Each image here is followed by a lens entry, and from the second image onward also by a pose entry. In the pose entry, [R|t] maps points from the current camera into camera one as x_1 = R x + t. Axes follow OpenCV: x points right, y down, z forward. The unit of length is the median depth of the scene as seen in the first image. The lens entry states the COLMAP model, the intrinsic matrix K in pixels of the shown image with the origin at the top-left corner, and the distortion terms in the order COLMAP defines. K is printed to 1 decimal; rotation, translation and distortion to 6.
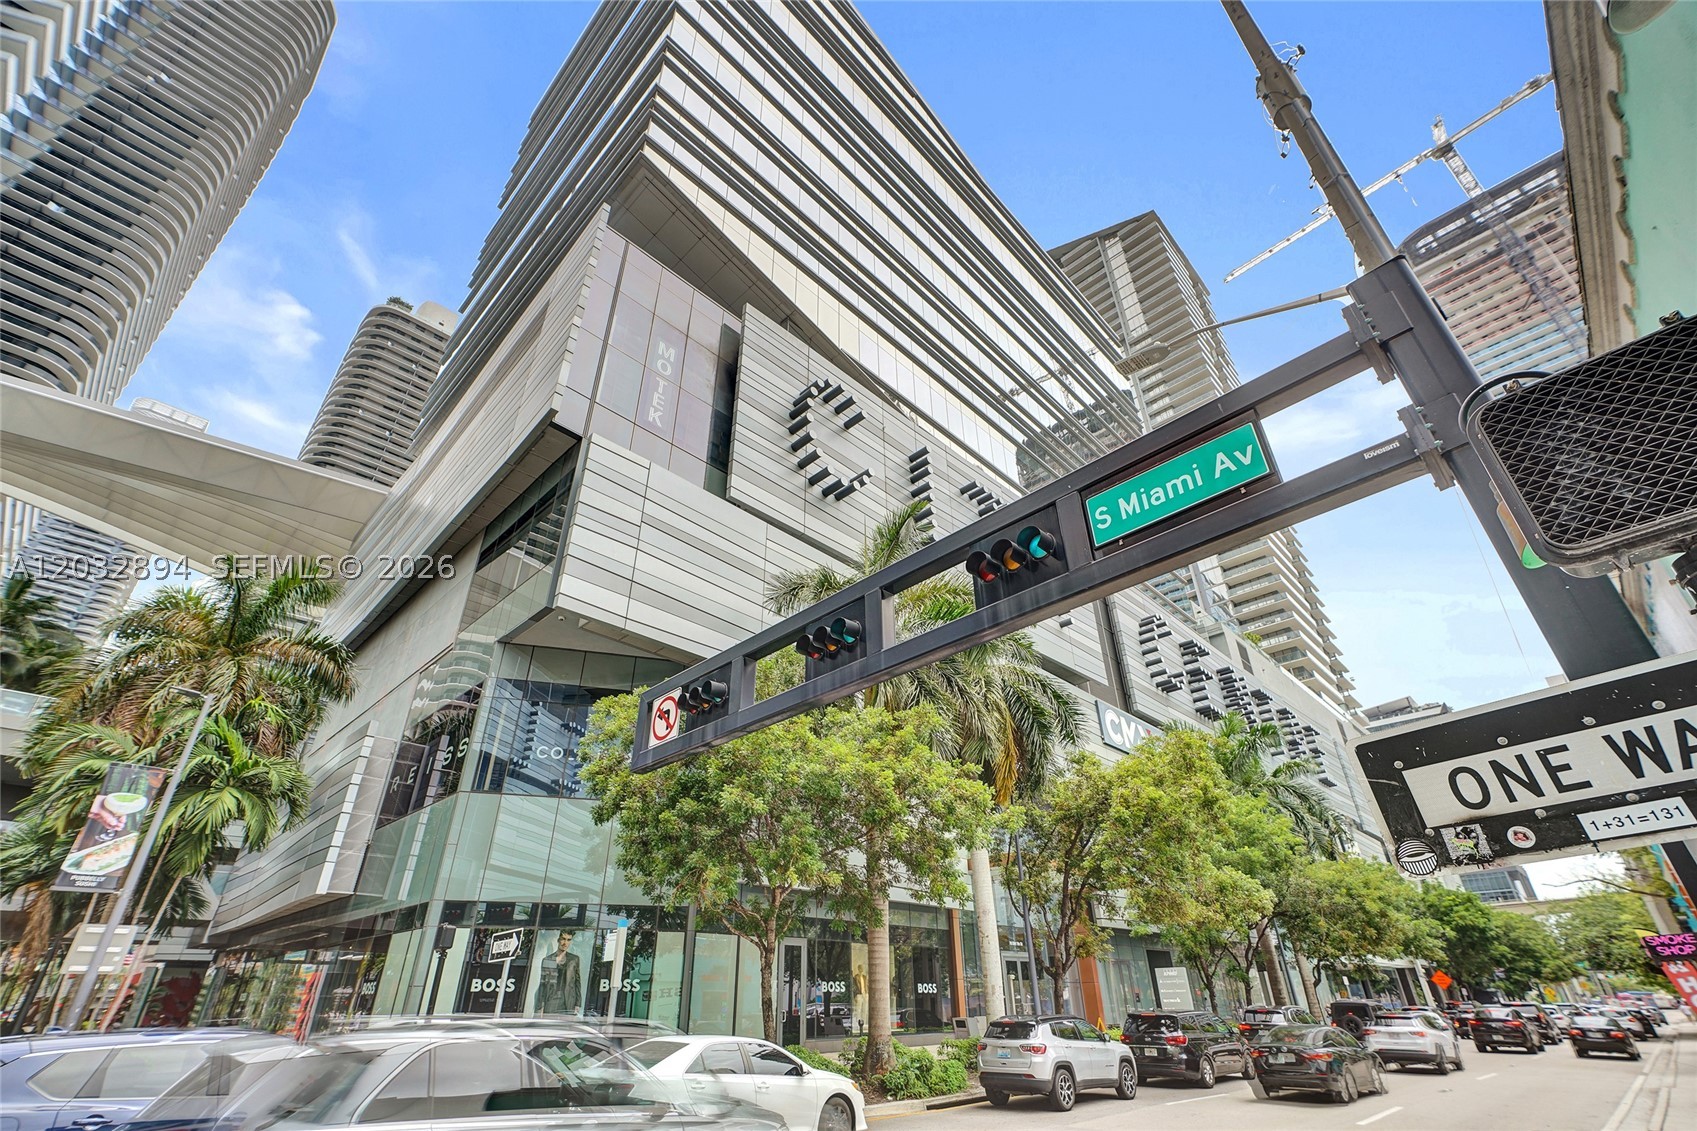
lens RADIAL K [[741.2, 0, 868.7], [0, 741.2, 555.7], [0, 0, 1]] dist [-0.025362, 0.021563]
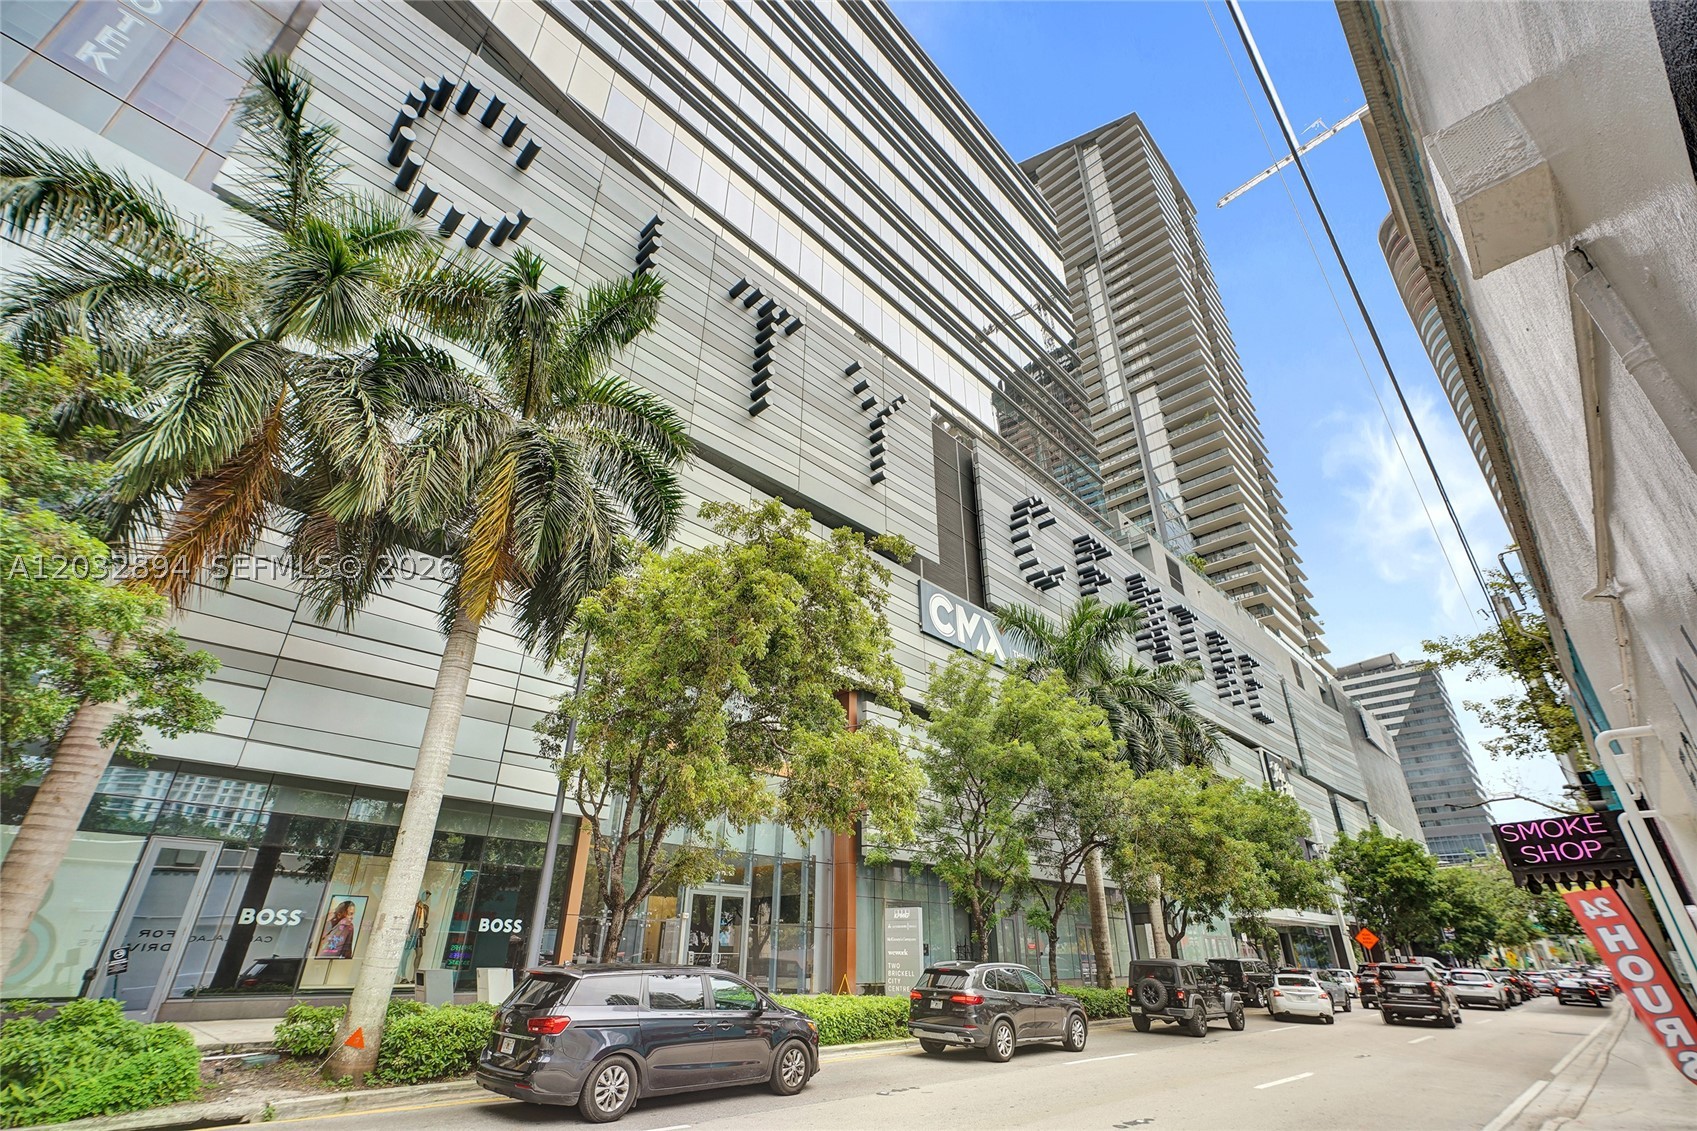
lens RADIAL K [[735.5, 0, 848.5], [0, 735.5, 565.5], [0, 0, 1]] dist [-0.002099, 0.000250]
pose [[0.999624, 0.015361, -0.022734, 0.148943], [-0.013907, 0.997931, 0.062776, 0.078822], [0.023651, -0.062437, 0.997769, 0.132979]]
